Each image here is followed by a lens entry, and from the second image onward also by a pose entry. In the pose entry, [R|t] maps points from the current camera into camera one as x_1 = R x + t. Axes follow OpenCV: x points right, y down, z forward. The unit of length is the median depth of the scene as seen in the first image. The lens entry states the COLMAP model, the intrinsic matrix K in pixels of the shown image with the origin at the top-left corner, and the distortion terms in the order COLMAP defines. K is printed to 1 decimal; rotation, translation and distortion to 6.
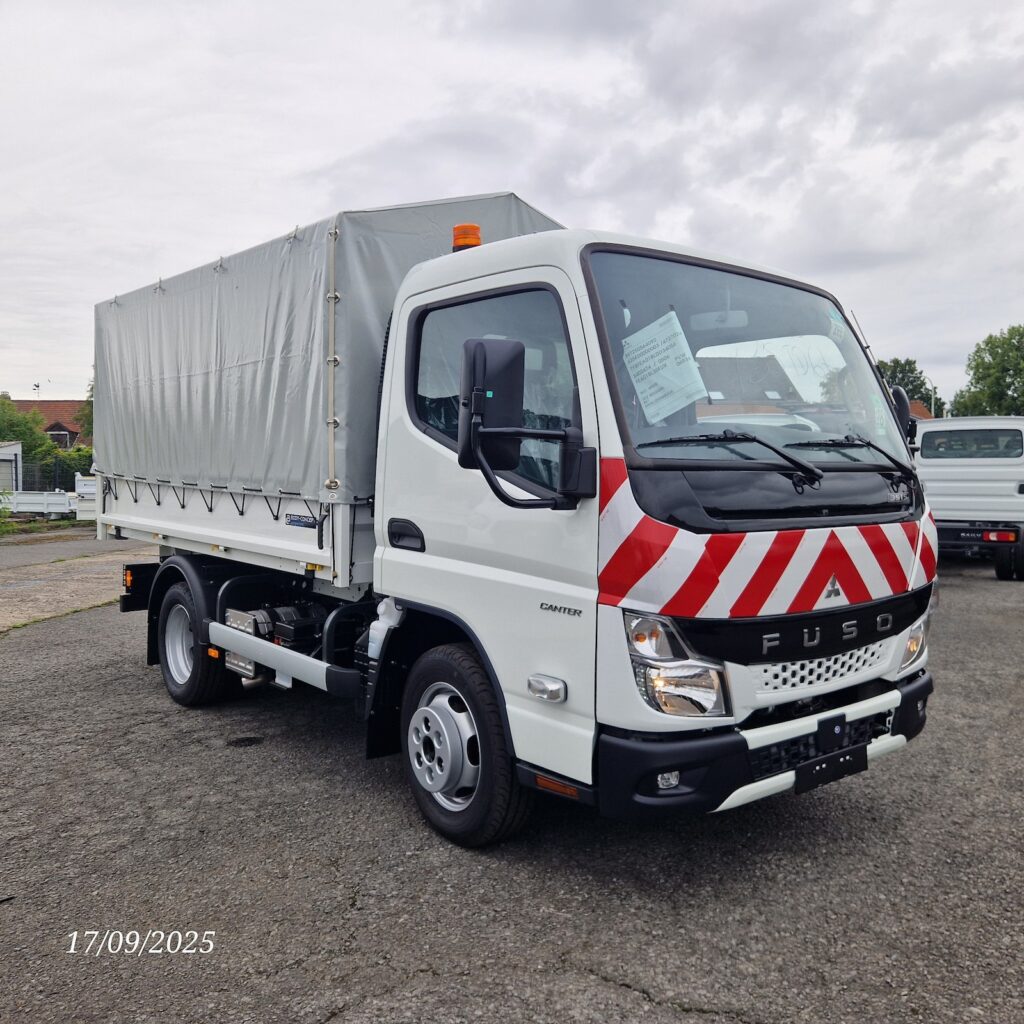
lens RADIAL K [[903.2, 0, 514.1], [0, 903.2, 489.5], [0, 0, 1]] dist [0.087331, 0.006003]
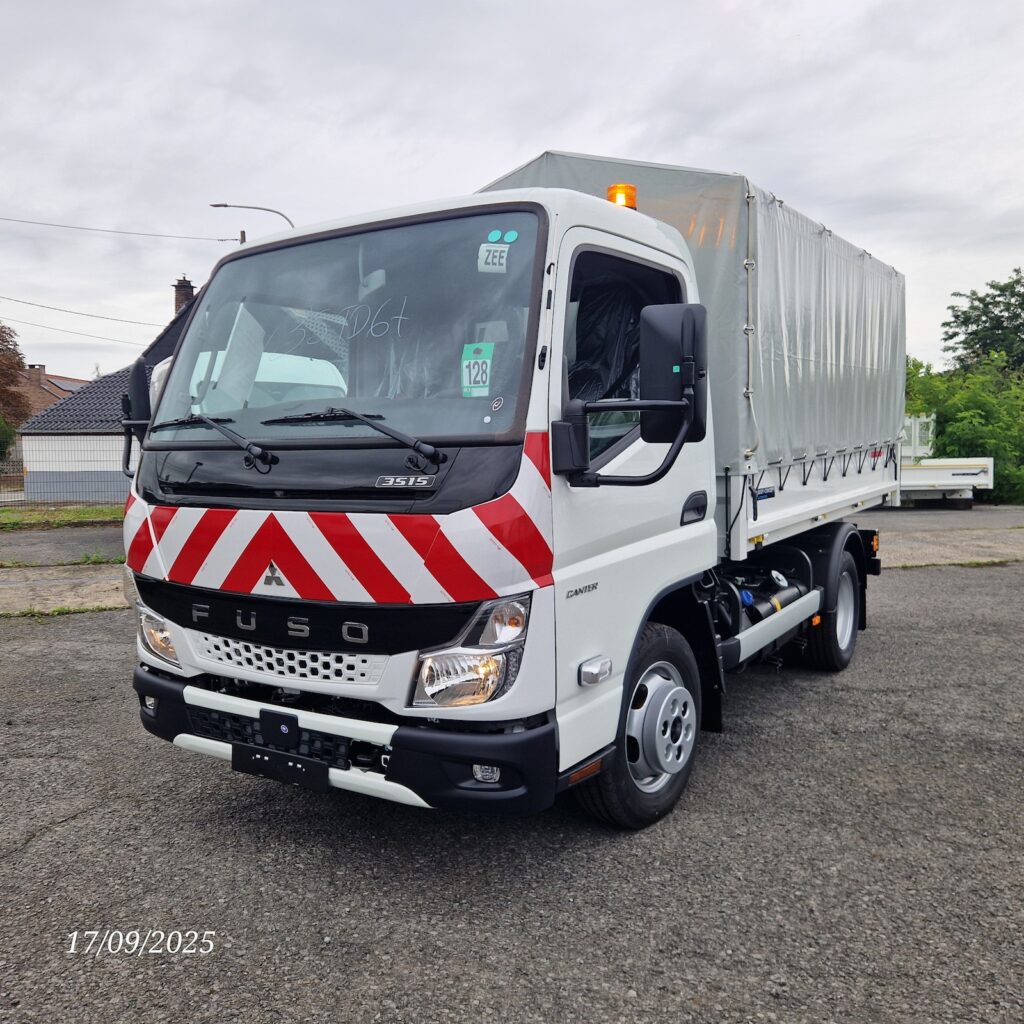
lens RADIAL K [[903.2, 0, 514.1], [0, 903.2, 489.5], [0, 0, 1]] dist [0.087331, 0.006003]
pose [[0.301356, 0.035566, -0.952848, 1.319416], [0.003688, 0.999253, 0.038464, -0.014167], [0.953505, -0.015106, 0.300999, 0.969519]]
